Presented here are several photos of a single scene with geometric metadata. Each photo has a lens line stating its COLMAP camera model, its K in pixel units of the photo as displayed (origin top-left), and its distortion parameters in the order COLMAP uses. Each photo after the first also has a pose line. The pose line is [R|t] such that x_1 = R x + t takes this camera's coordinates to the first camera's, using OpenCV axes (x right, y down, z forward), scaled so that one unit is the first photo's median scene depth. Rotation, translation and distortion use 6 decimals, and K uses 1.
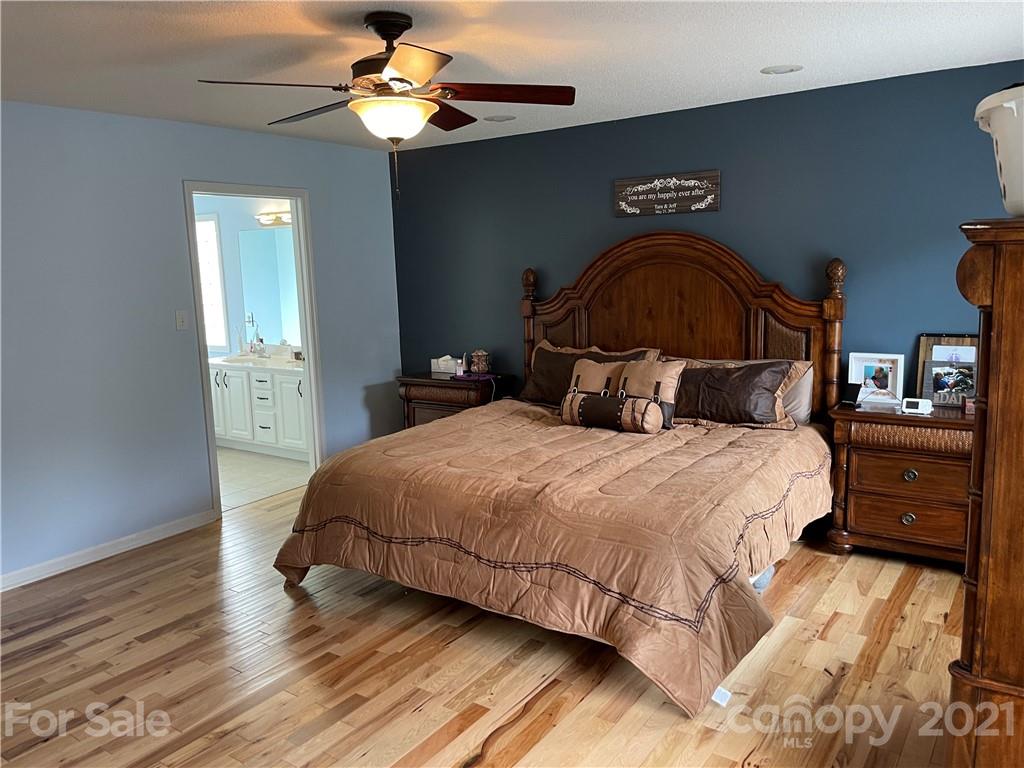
lens RADIAL K [[782.7, 0, 515.9], [0, 782.7, 381.3], [0, 0, 1]] dist [0.080757, -0.100604]
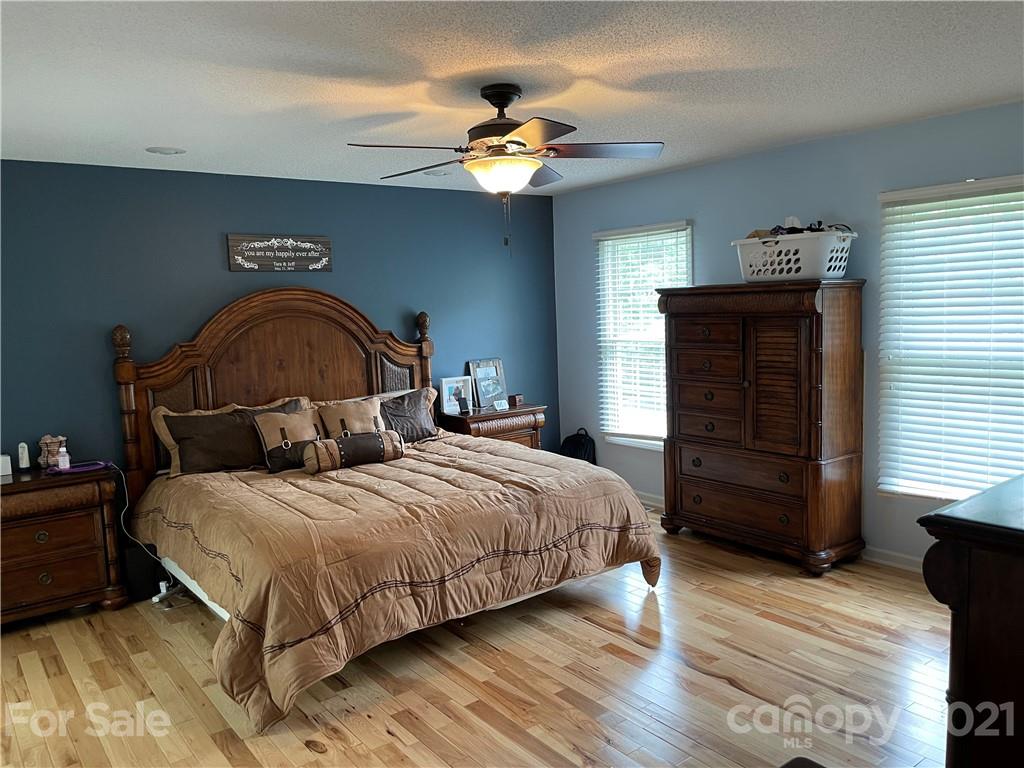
lens RADIAL K [[782.7, 0, 518.5], [0, 782.7, 385.9], [0, 0, 1]] dist [0.080757, -0.100604]
pose [[0.295380, -0.082510, 0.951810, -0.768271], [0.172226, 0.984541, 0.031900, -0.040190], [-0.939728, 0.154504, 0.305025, 0.411943]]
